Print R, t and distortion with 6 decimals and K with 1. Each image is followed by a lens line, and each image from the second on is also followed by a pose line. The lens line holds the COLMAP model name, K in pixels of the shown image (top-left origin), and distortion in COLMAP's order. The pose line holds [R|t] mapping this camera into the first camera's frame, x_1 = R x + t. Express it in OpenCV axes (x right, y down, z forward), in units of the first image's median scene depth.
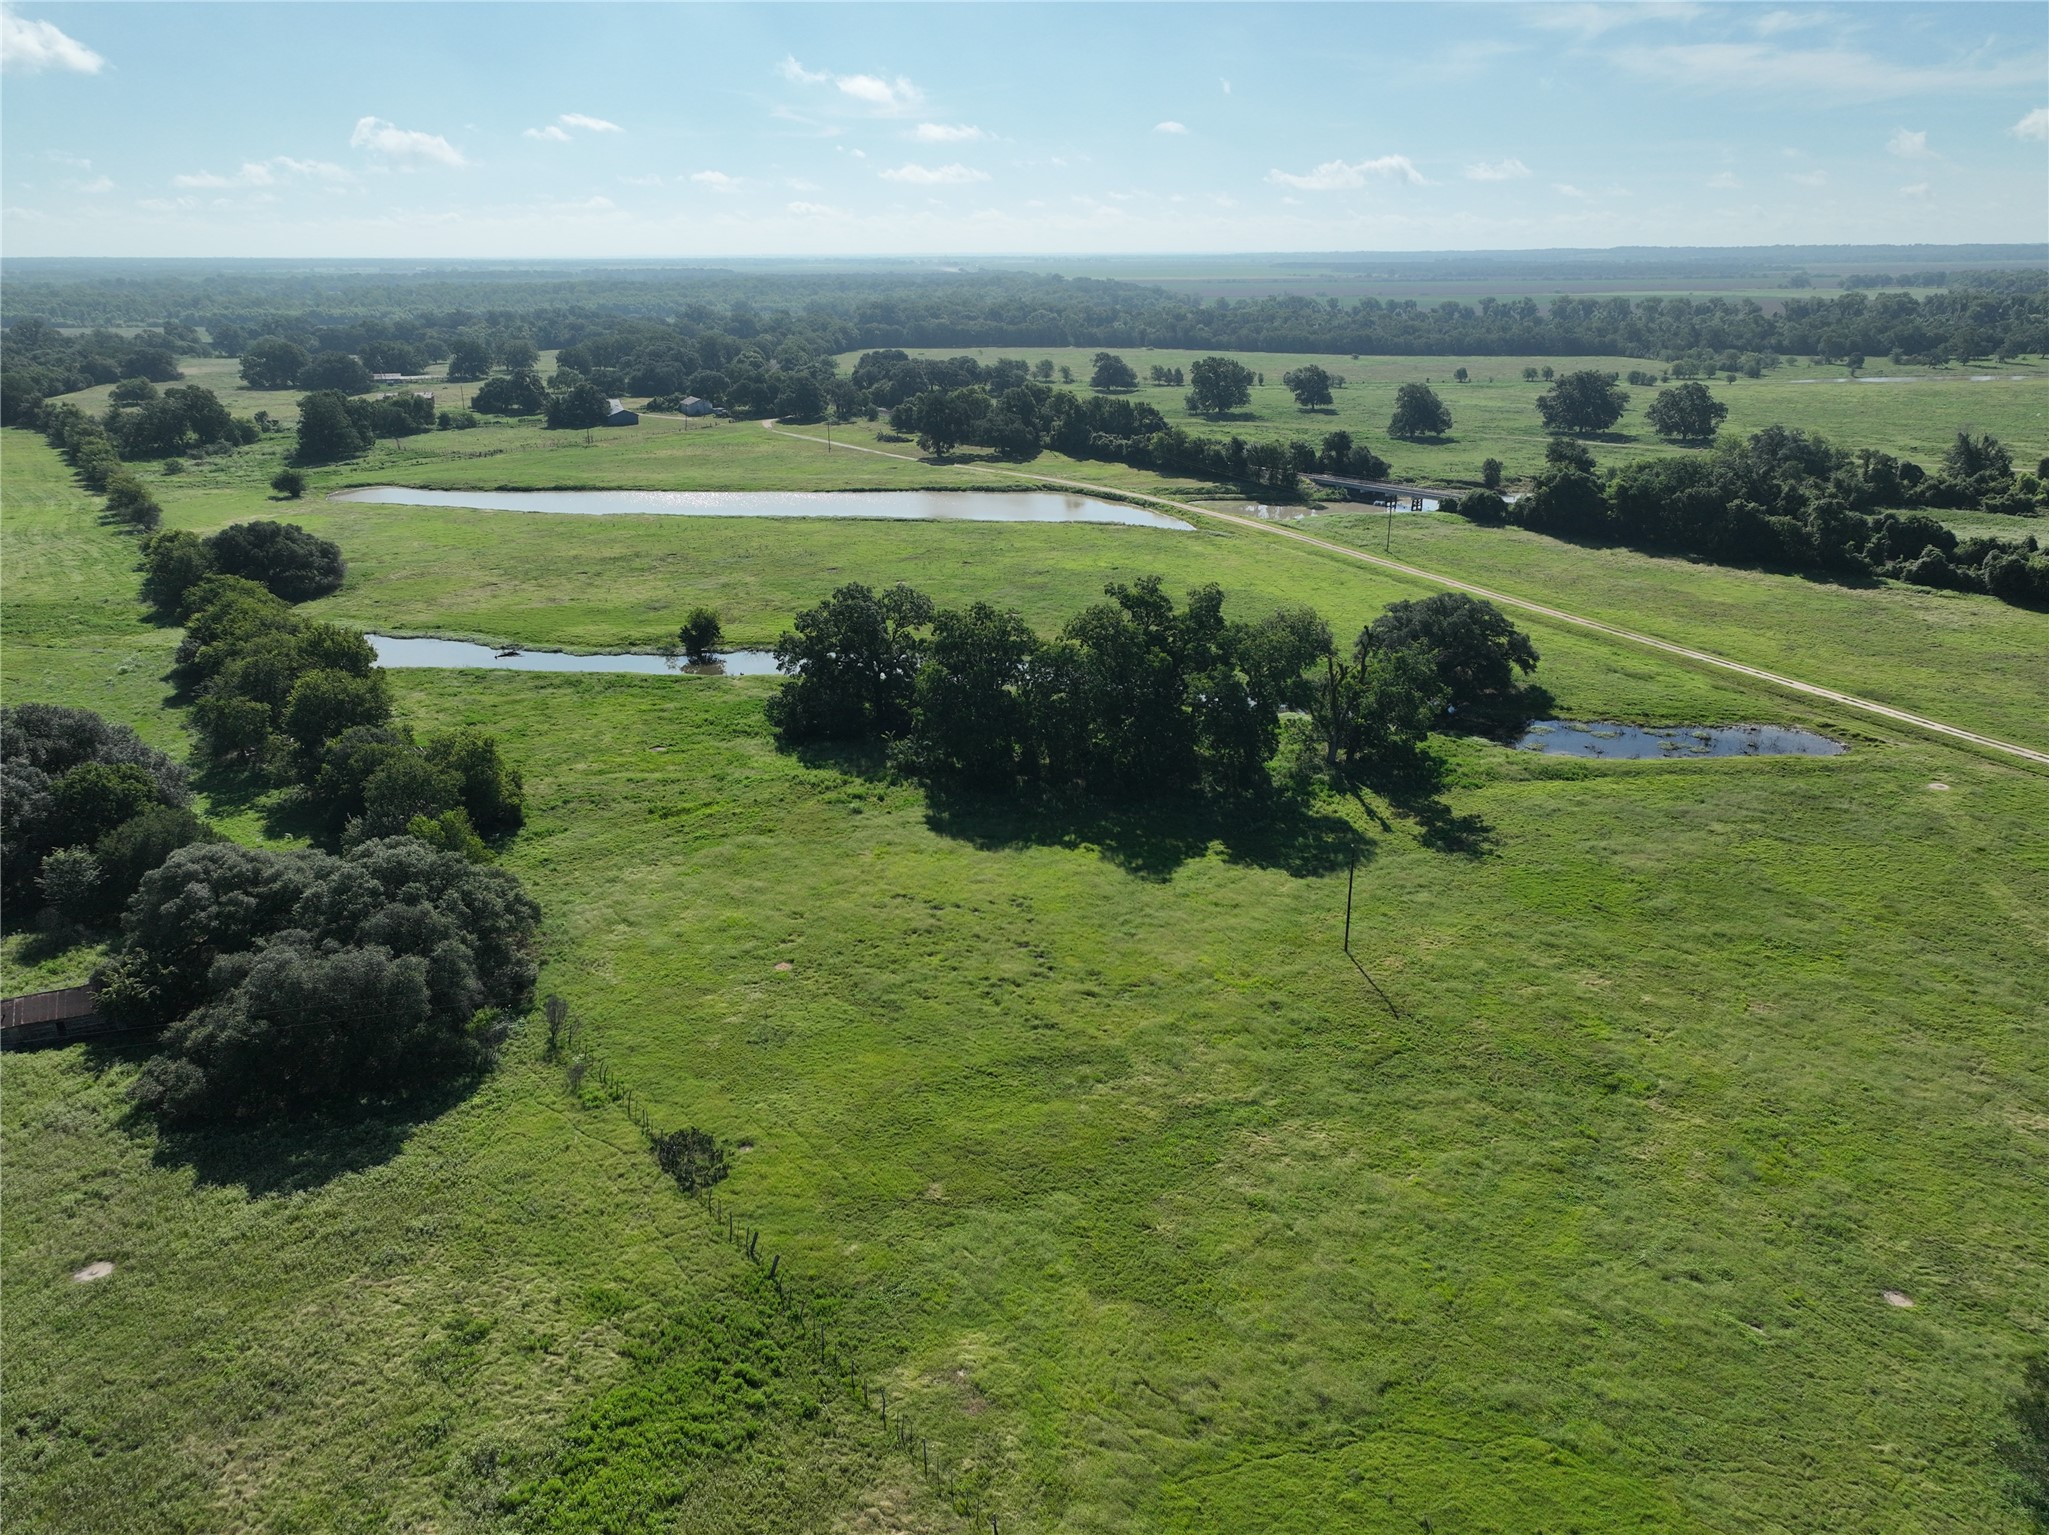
lens RADIAL K [[1420.3, 0, 1025.2], [0, 1420.3, 763.5], [0, 0, 1]] dist [0.024868, 0.008732]
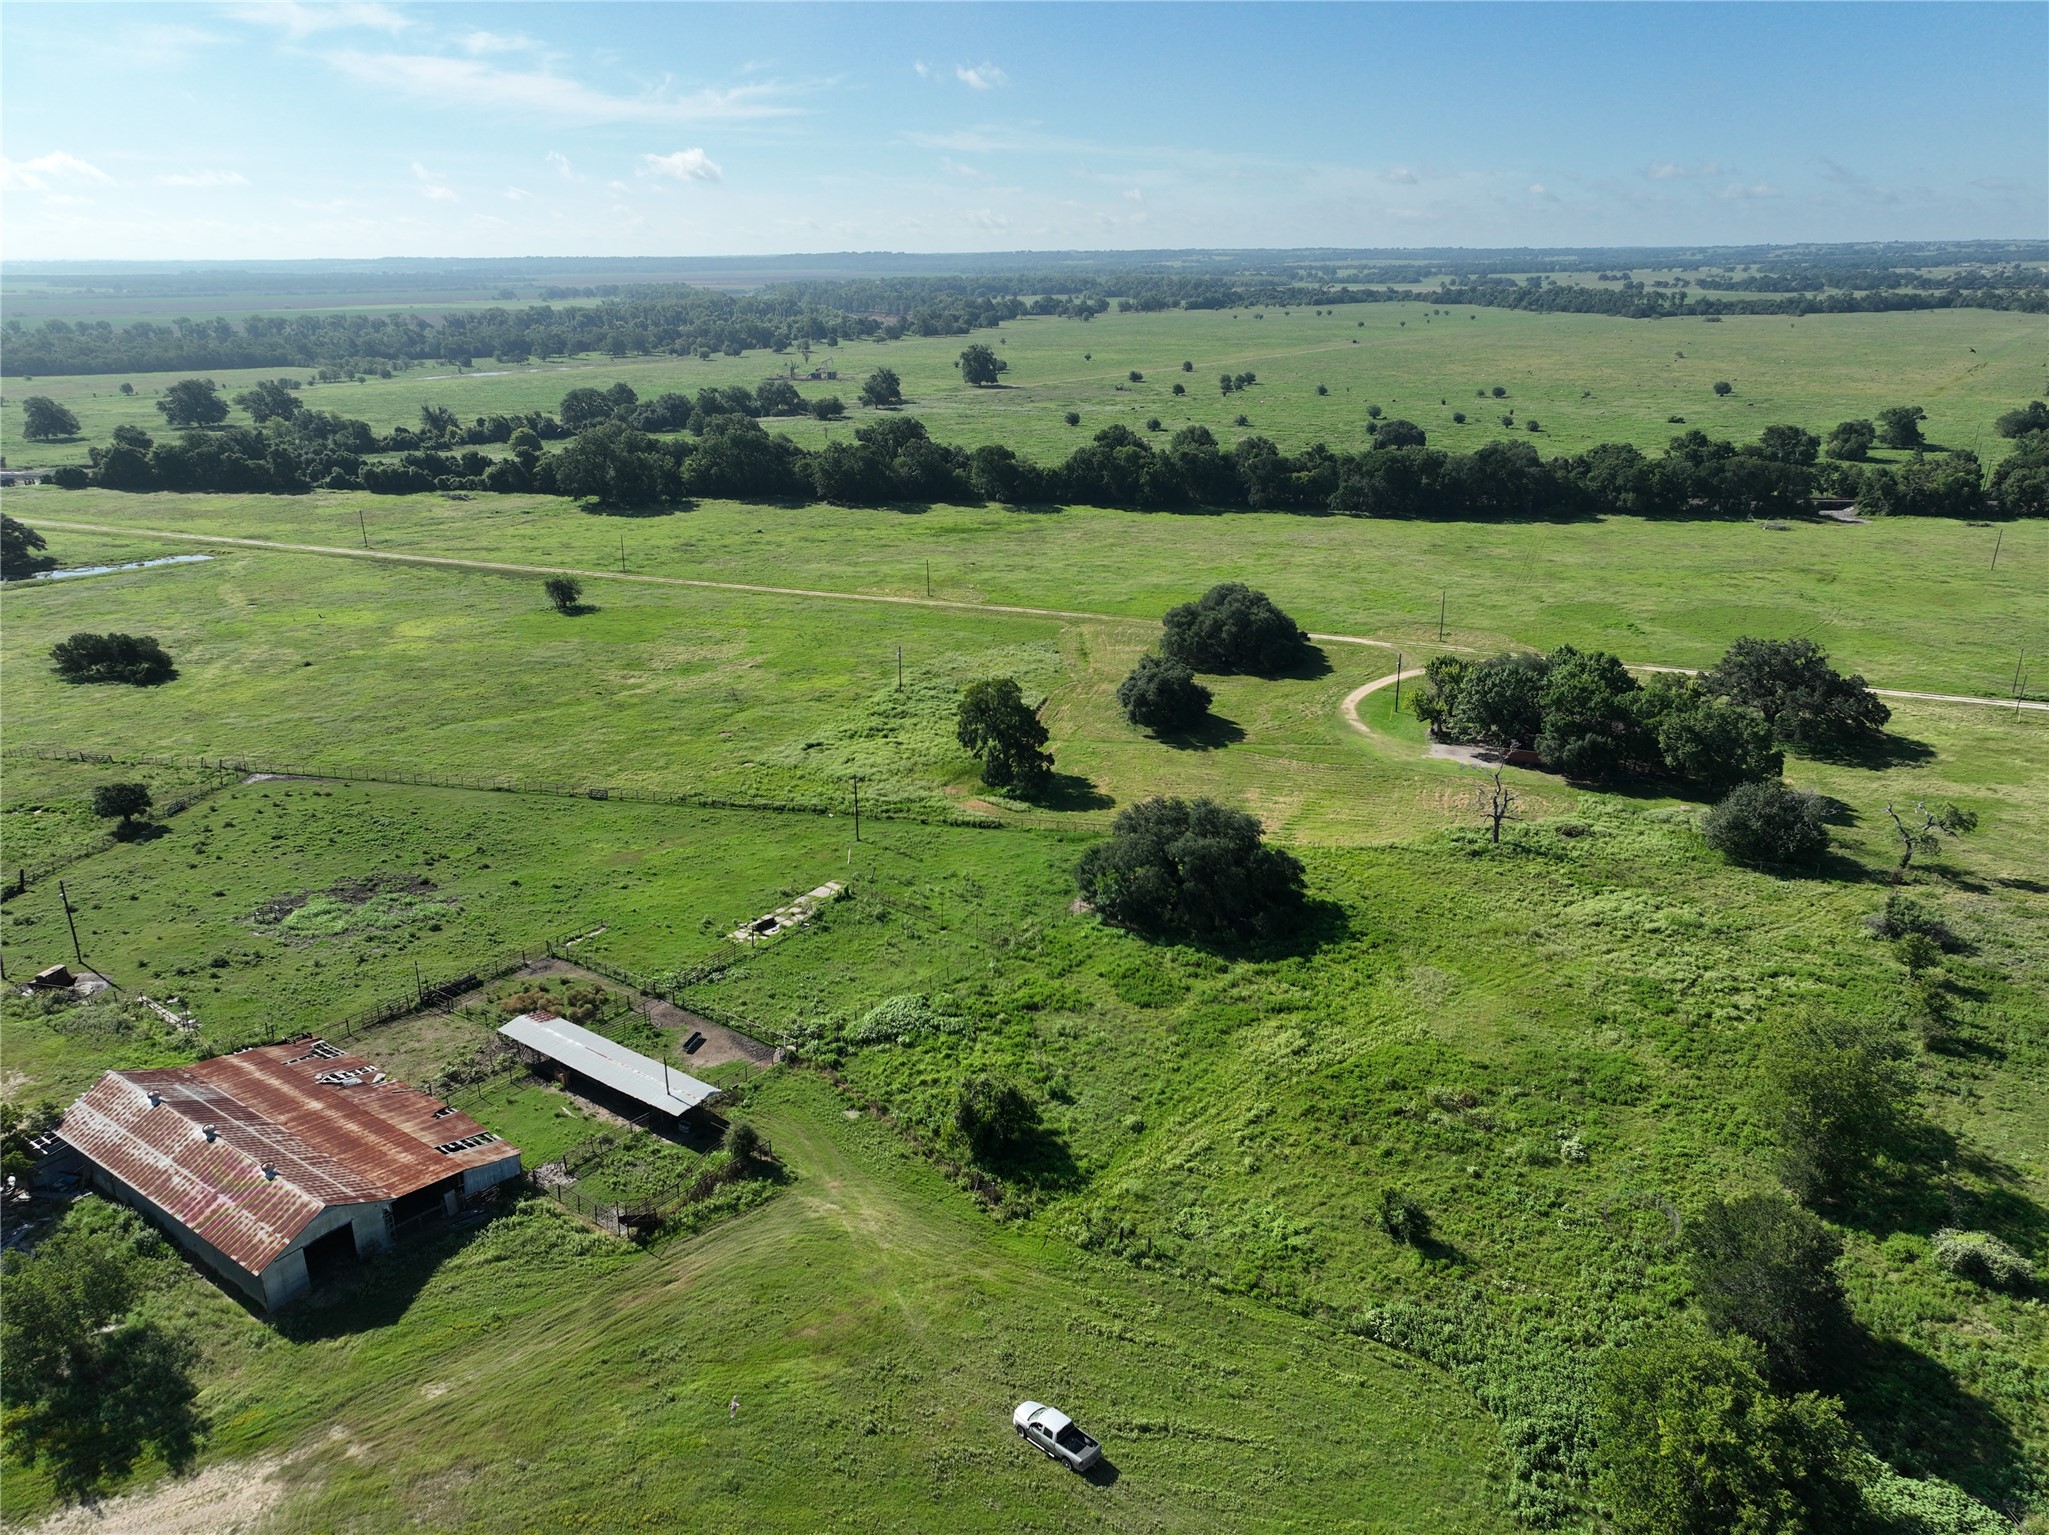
lens RADIAL K [[1420.3, 0, 1028.3], [0, 1420.3, 777.7], [0, 0, 1]] dist [0.024868, 0.008732]
pose [[0.723197, -0.248131, 0.644529, 0.003991], [0.245814, 0.964598, 0.095535, 0.072119], [-0.645416, 0.089344, 0.758588, -0.237873]]
